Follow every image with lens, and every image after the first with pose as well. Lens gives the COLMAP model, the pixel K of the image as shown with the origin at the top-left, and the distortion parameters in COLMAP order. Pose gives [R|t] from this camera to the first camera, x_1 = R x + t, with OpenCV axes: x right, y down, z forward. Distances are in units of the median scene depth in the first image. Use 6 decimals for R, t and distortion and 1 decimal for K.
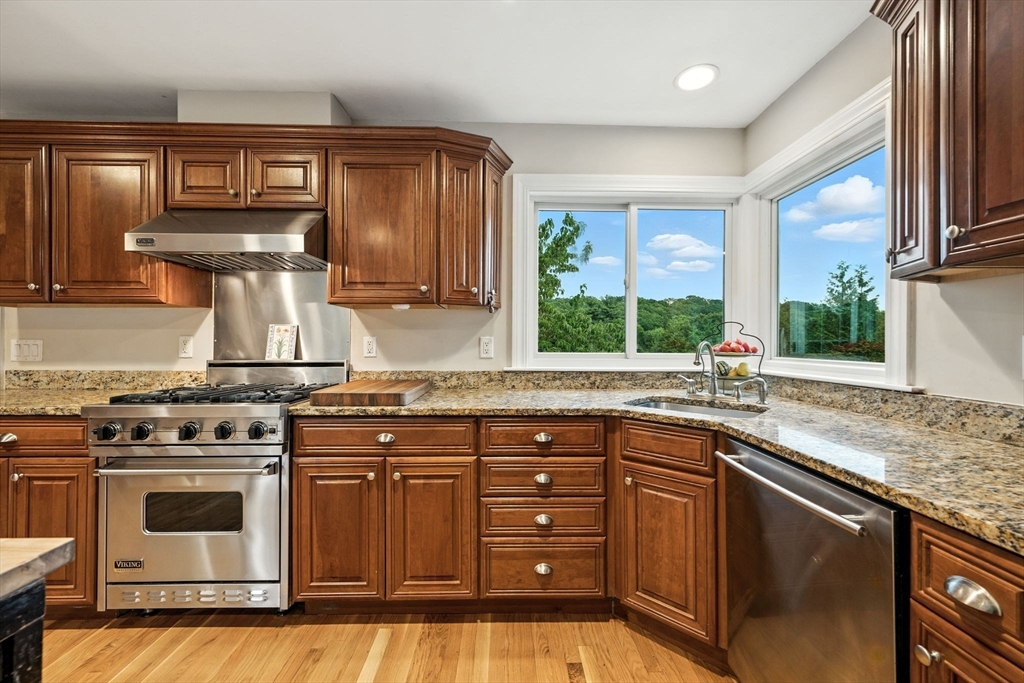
lens RADIAL K [[408.9, 0, 516.2], [0, 408.9, 341.0], [0, 0, 1]] dist [0.000757, 0.000710]
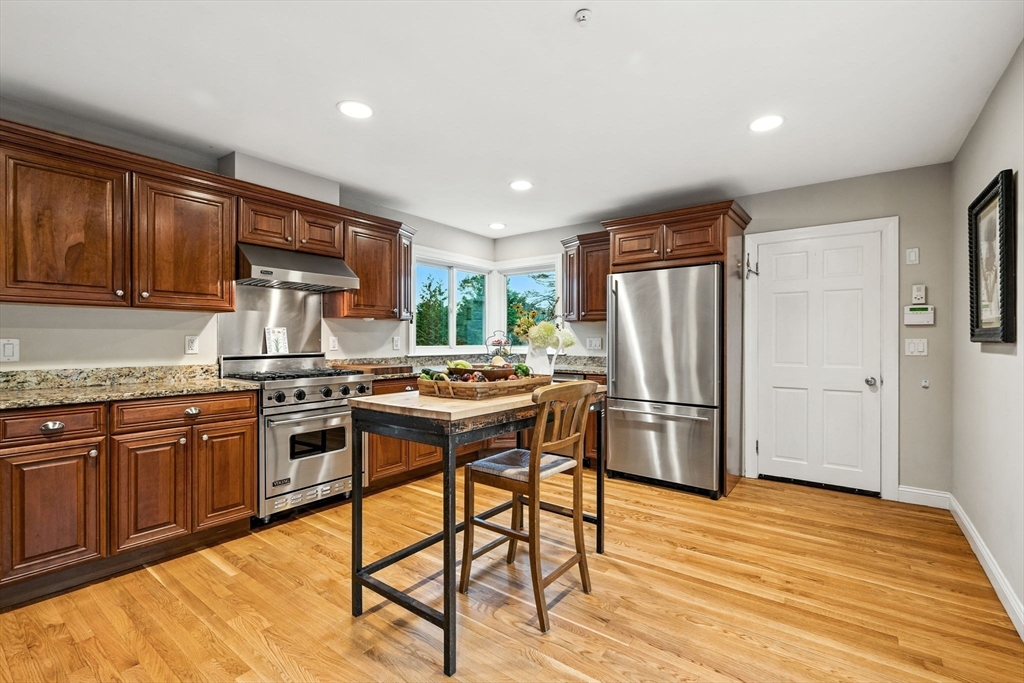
lens RADIAL K [[453.6, 0, 516.8], [0, 453.6, 340.4], [0, 0, 1]] dist [-0.002740, 0.000187]
pose [[0.616662, -0.003171, 0.787222, -1.455164], [-0.000598, 0.999990, 0.004497, -0.005628], [-0.787228, -0.003244, 0.616653, -0.646195]]
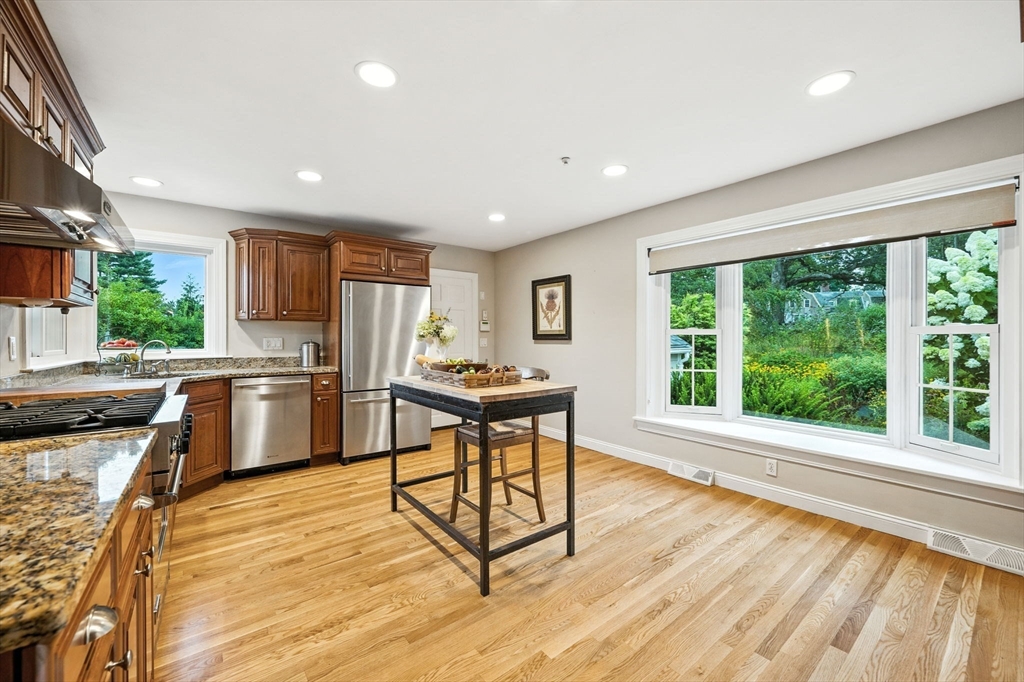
lens RADIAL K [[408.9, 0, 517.4], [0, 408.9, 337.5], [0, 0, 1]] dist [0.000757, 0.000710]
pose [[-0.597674, 0.000612, 0.801739, -1.715607], [0.000077, 1.000000, -0.000706, -0.008694], [-0.801739, -0.000361, -0.597674, 0.754853]]
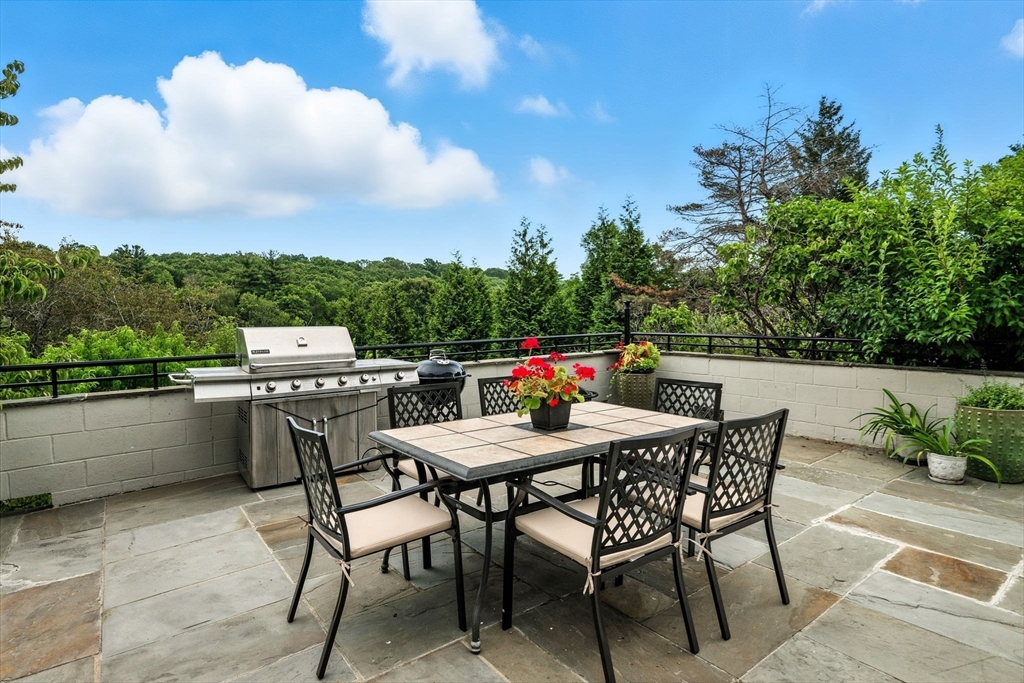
lens RADIAL K [[534.1, 0, 511.1], [0, 534.1, 337.3], [0, 0, 1]] dist [0.000655, 0.000203]
pose [[0.813096, -0.045733, 0.580330, 1.190411], [0.022357, 0.998627, 0.047373, 0.080889], [-0.581700, -0.025545, 0.813002, 0.982593]]
